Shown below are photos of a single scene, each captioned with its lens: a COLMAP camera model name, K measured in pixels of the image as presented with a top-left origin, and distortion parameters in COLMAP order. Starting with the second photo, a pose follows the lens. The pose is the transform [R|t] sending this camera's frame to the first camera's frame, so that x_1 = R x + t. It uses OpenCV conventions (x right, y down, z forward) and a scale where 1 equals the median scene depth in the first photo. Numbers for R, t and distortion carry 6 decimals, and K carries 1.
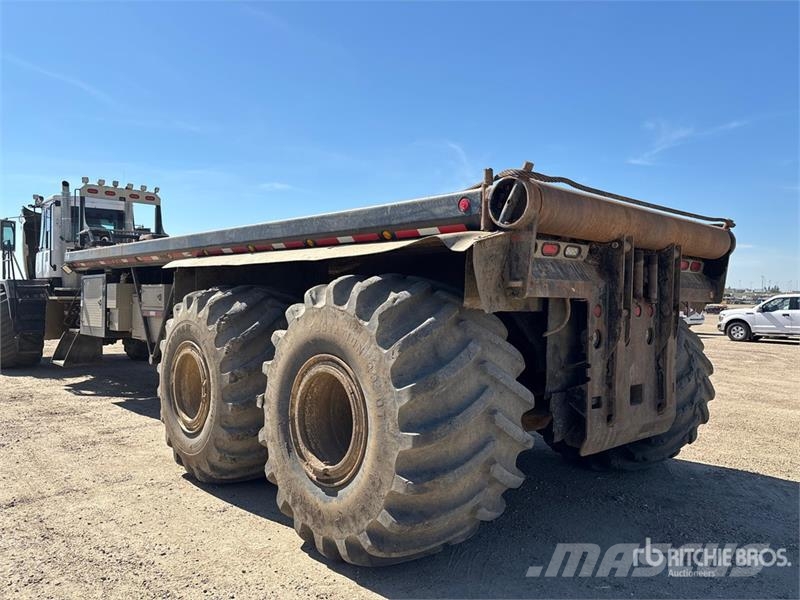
lens RADIAL K [[579.2, 0, 403.1], [0, 579.2, 301.1], [0, 0, 1]] dist [0.052068, -0.011214]
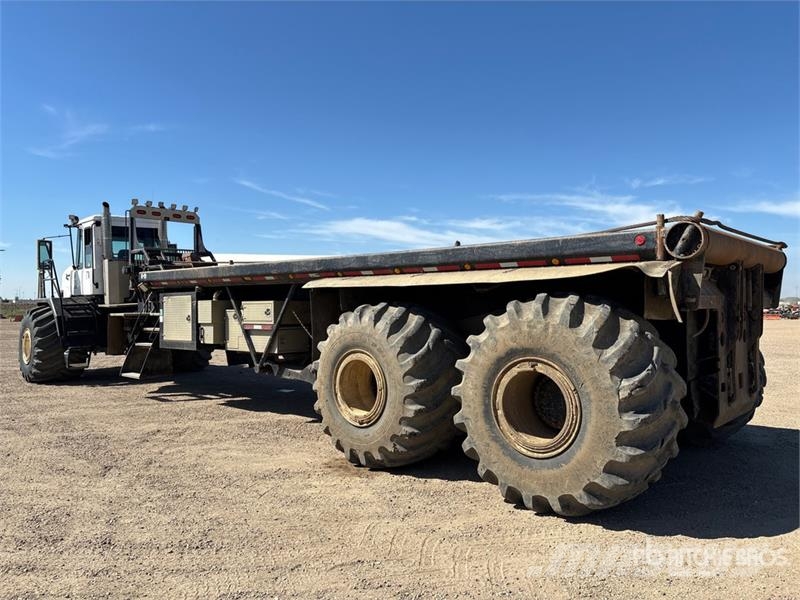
lens RADIAL K [[579.2, 0, 398.0], [0, 579.2, 297.8], [0, 0, 1]] dist [0.052068, -0.011214]
pose [[0.995343, -0.021730, 0.093918, -0.393883], [0.023105, 0.999641, -0.013578, -0.020001], [-0.093589, 0.015685, 0.995487, -0.193193]]
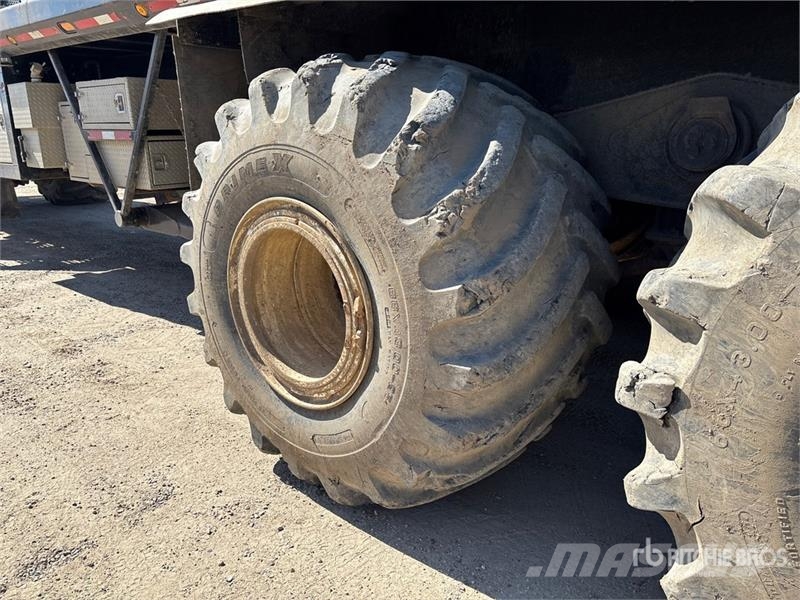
lens RADIAL K [[579.2, 0, 379.2], [0, 579.2, 282.2], [0, 0, 1]] dist [0.052068, -0.011214]
pose [[0.994599, -0.052576, 0.089493, -0.342683], [0.026876, 0.963264, 0.267208, 0.019690], [-0.100254, -0.263360, 0.959474, 0.597896]]
